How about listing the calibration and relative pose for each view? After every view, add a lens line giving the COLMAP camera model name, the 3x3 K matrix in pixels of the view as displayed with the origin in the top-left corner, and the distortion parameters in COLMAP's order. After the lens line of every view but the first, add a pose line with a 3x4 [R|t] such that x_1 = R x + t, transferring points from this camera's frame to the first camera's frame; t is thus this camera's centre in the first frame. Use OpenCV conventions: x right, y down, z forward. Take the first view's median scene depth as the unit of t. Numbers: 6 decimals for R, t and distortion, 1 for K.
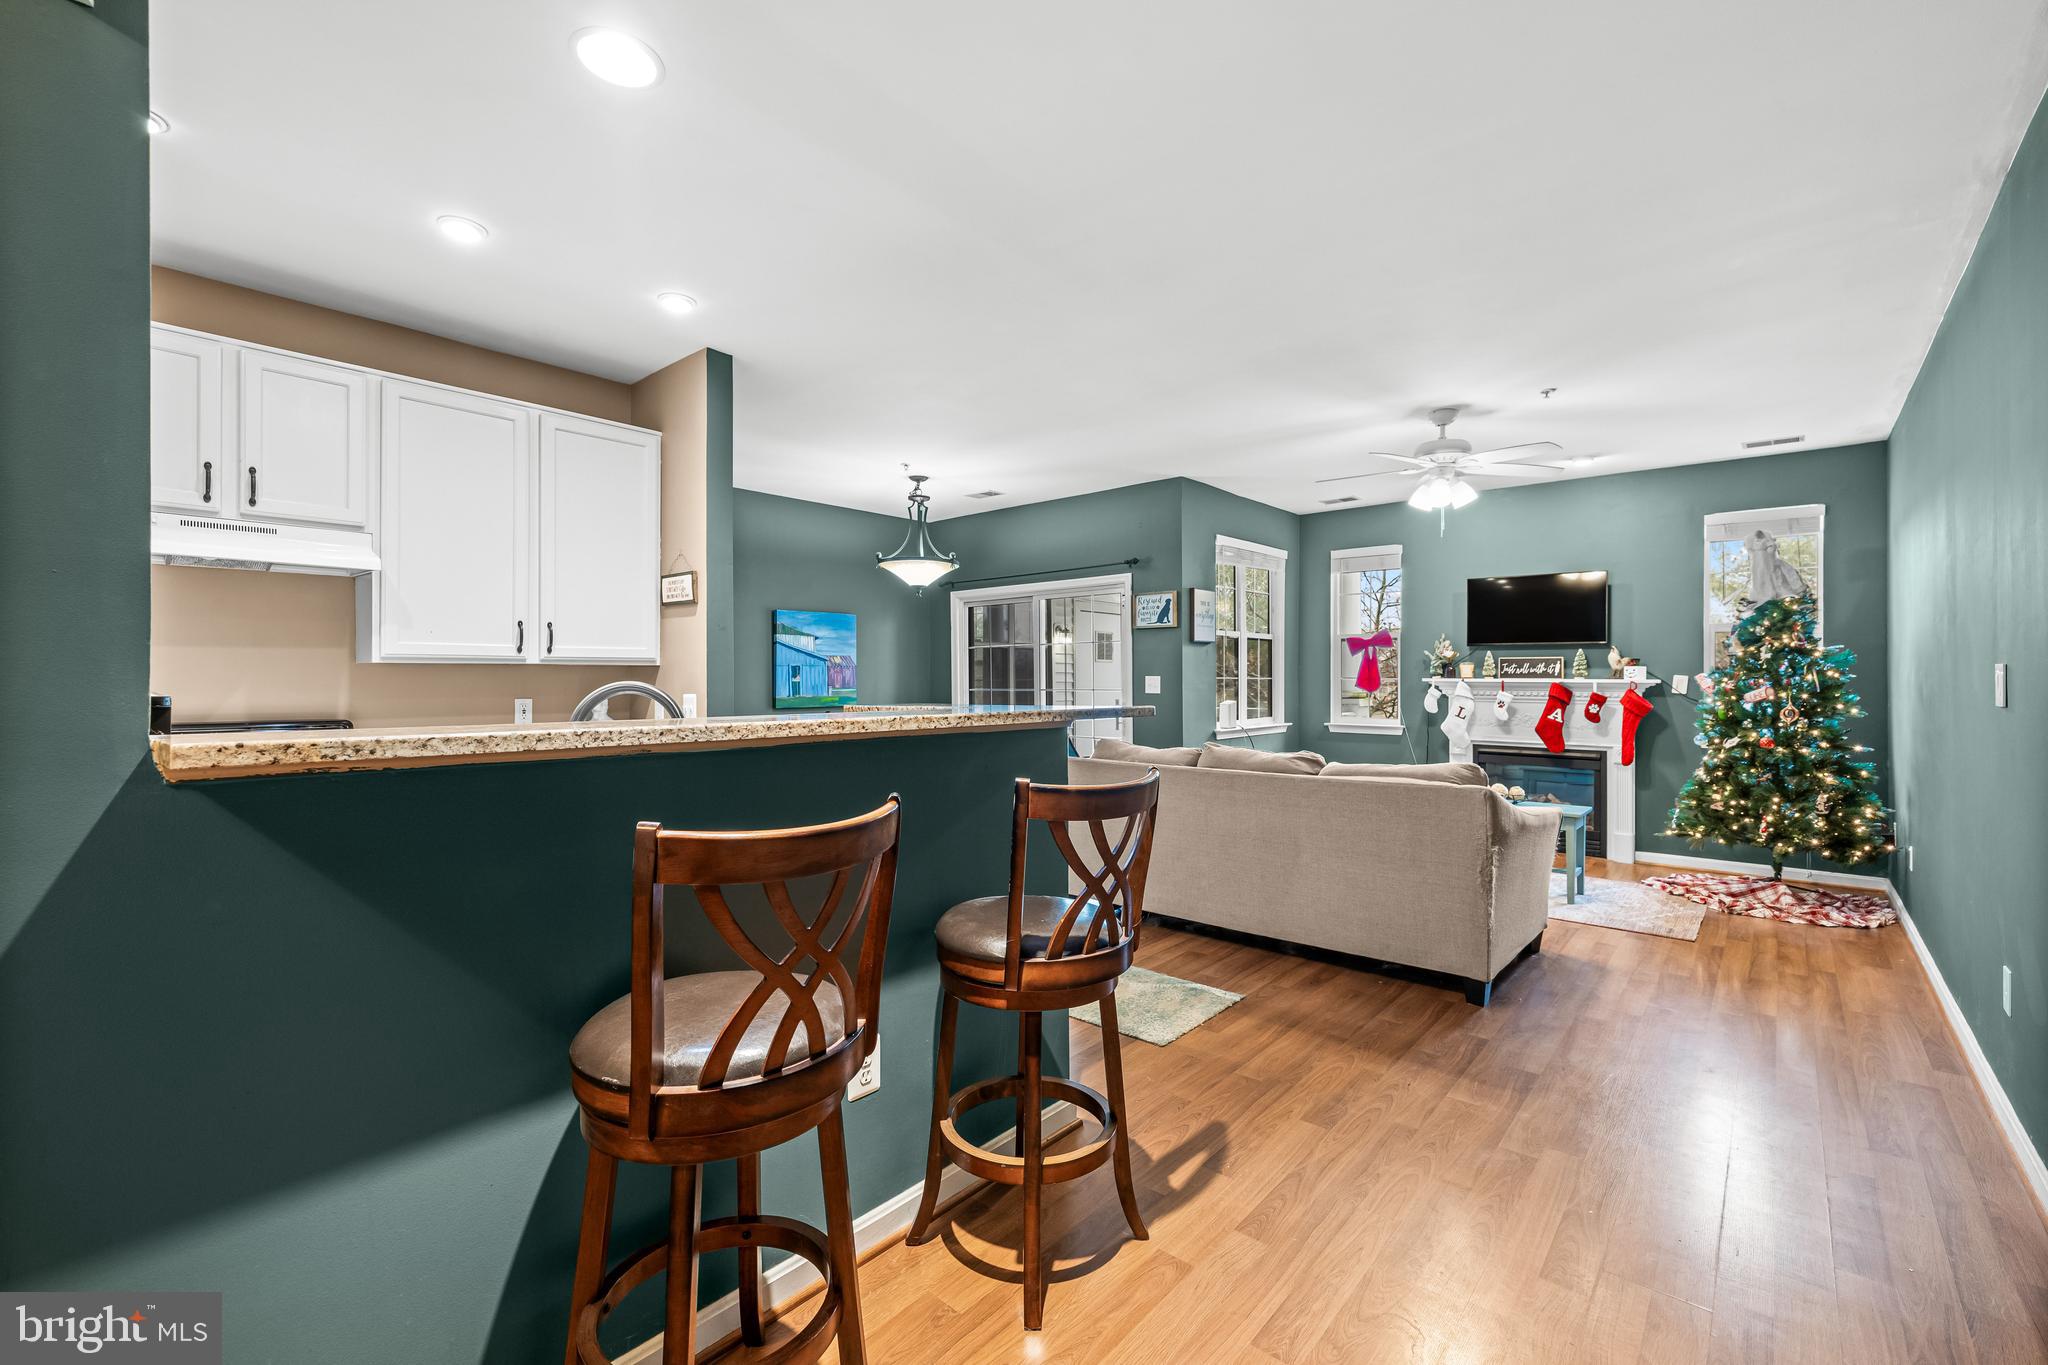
lens RADIAL K [[856.1, 0, 1026.6], [0, 856.1, 675.1], [0, 0, 1]] dist [0.000352, 0.000258]
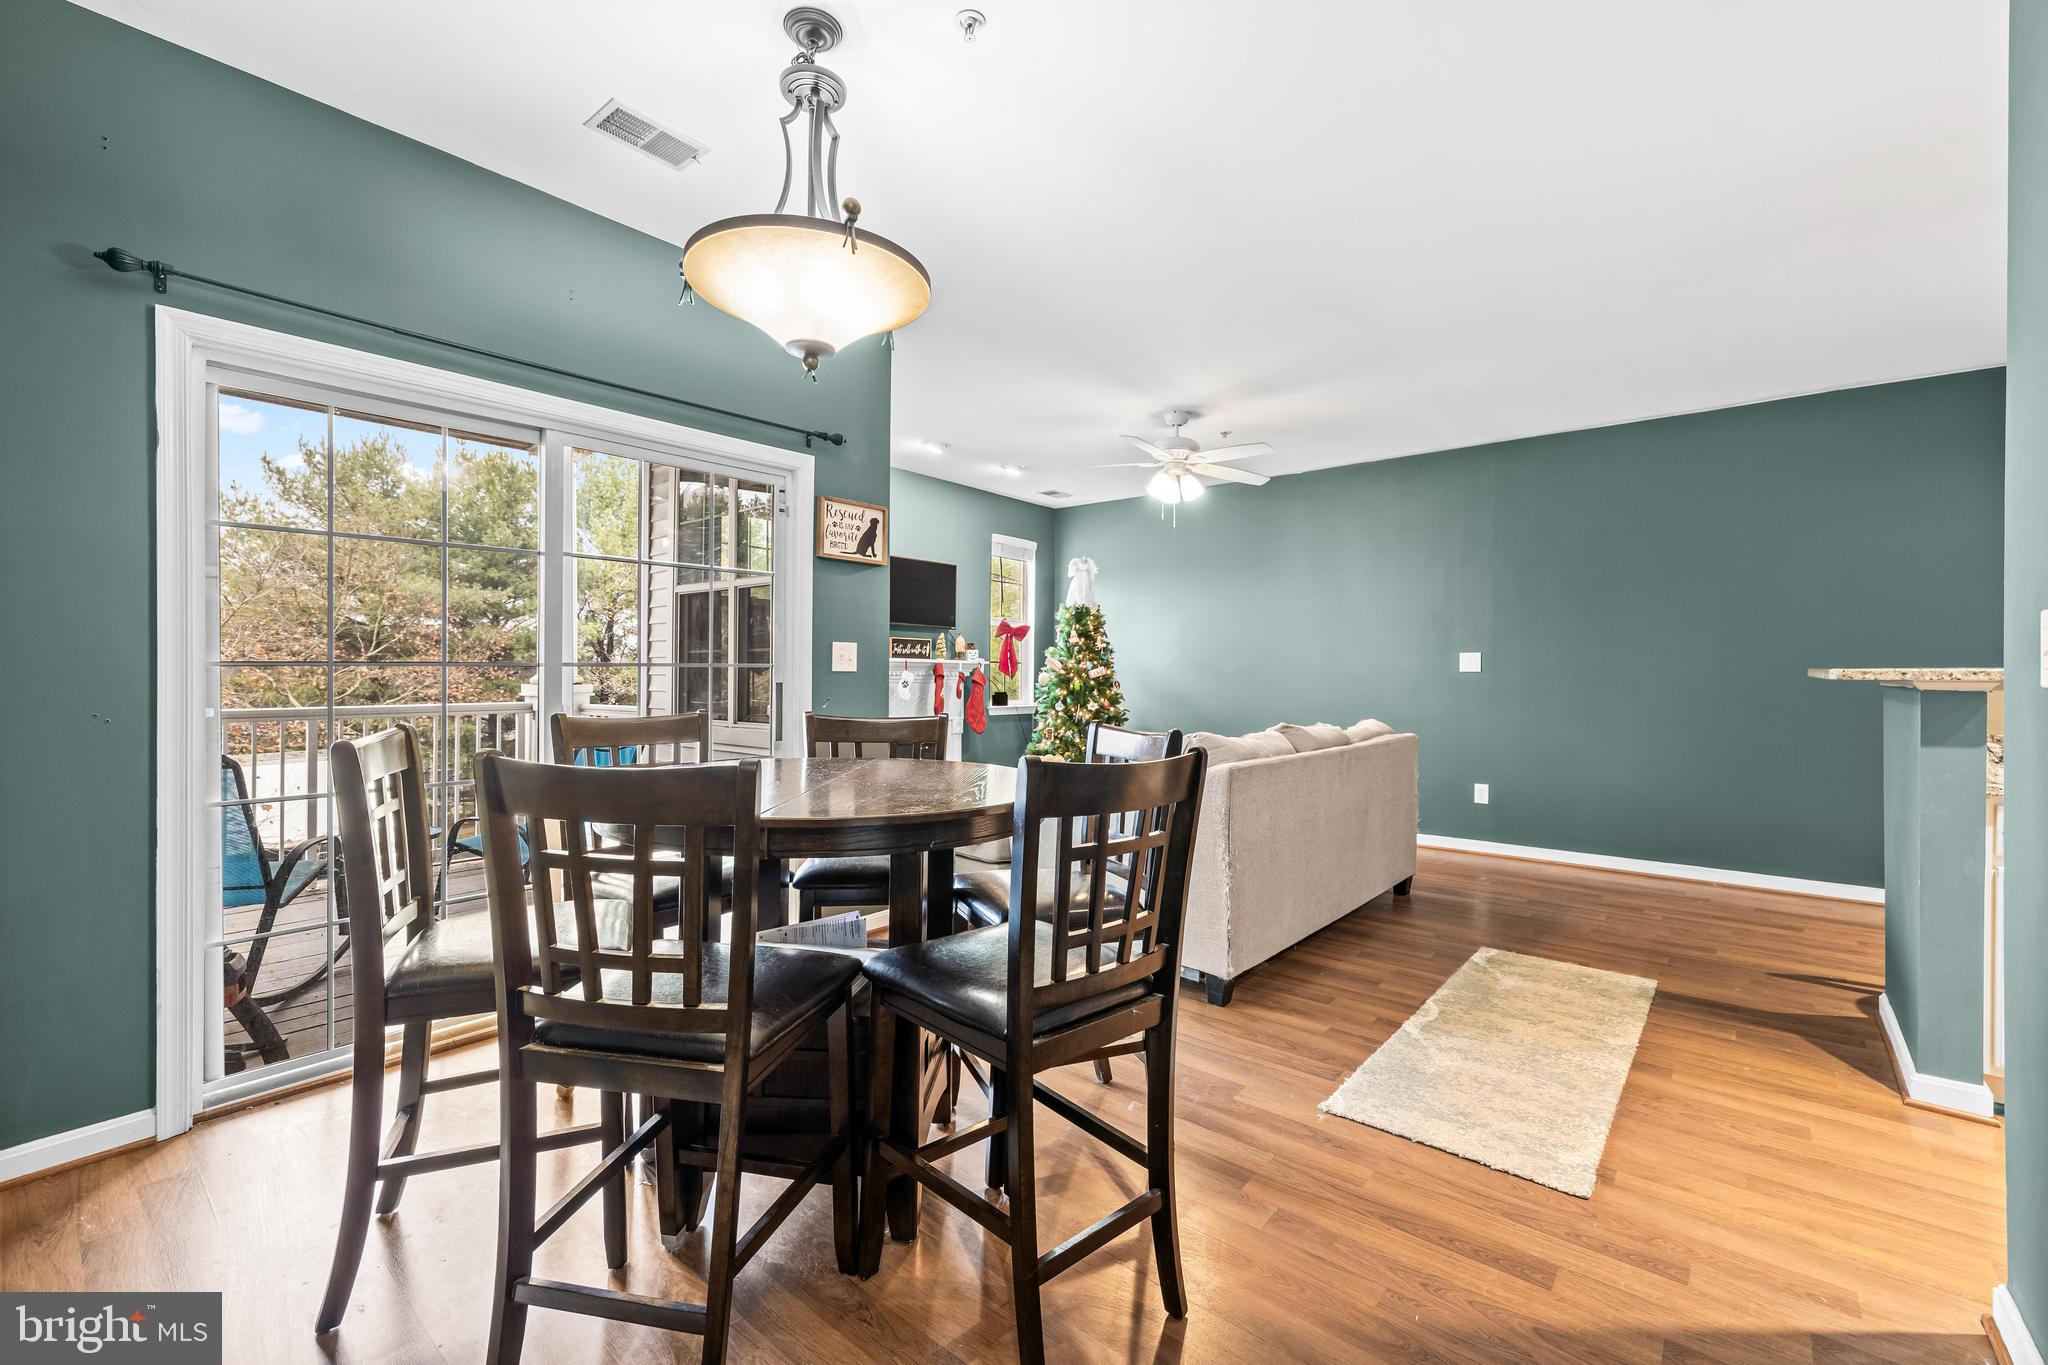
lens RADIAL K [[856.1, 0, 1026.6], [0, 856.1, 675.1], [0, 0, 1]] dist [0.000352, 0.000258]
pose [[-0.019143, 0.000366, 0.999817, -0.456571], [-0.009567, 0.999954, -0.000549, 0.023501], [-0.999771, -0.009576, -0.019139, 0.903459]]
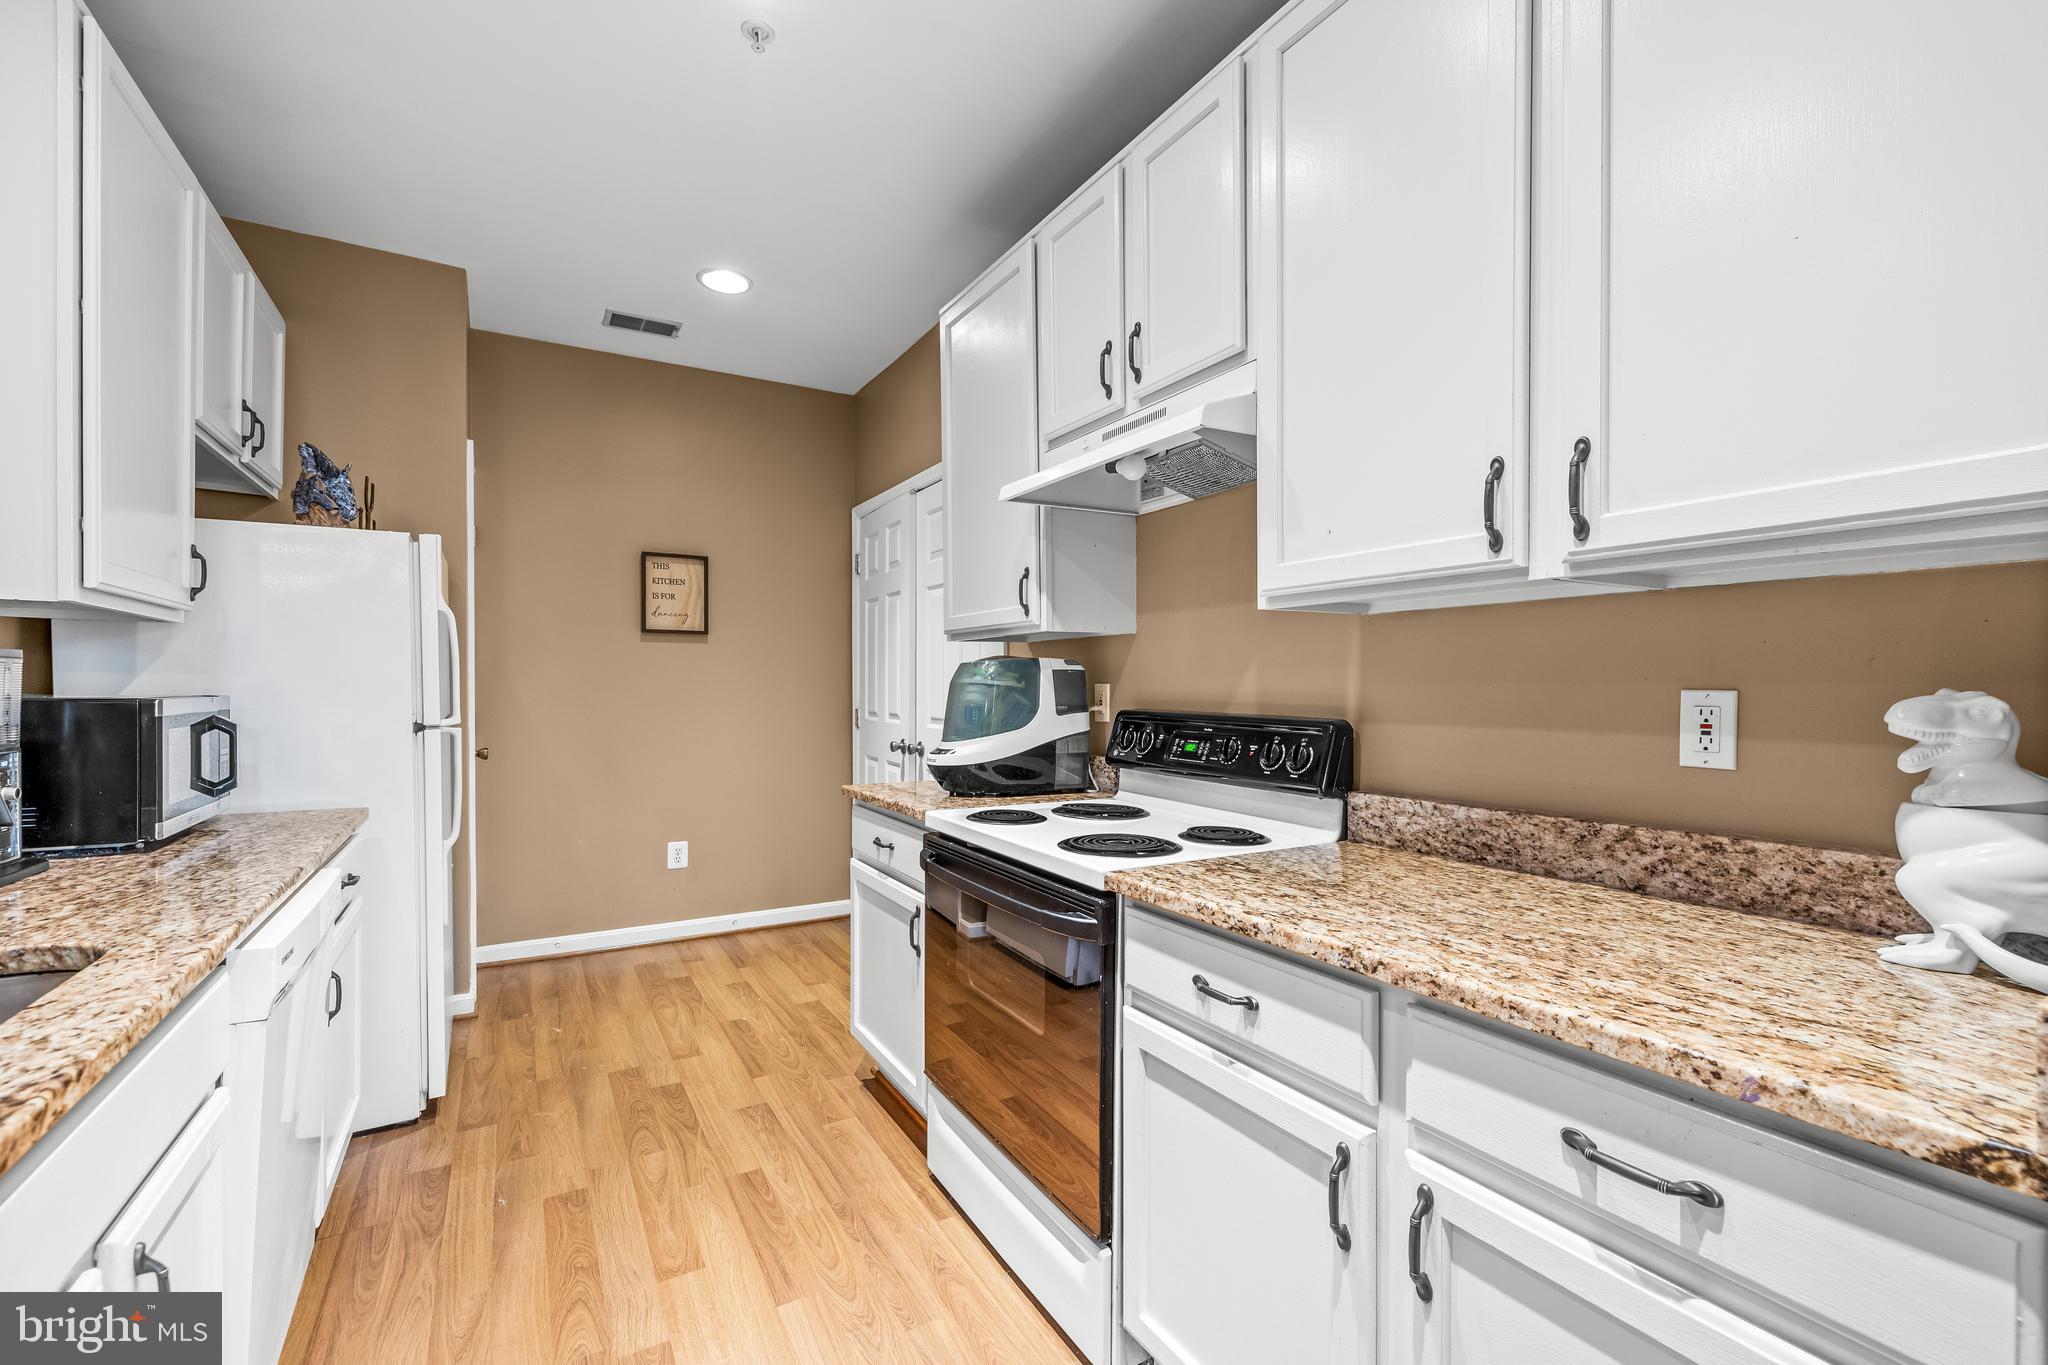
lens RADIAL K [[873.7, 0, 1034.5], [0, 873.7, 694.3], [0, 0, 1]] dist [0.001443, 0.000227]
pose [[-0.306041, 0.011606, -0.951948, -0.109801], [0.001523, 0.999930, 0.011702, 0.015449], [0.952017, 0.002131, -0.306037, 0.524656]]
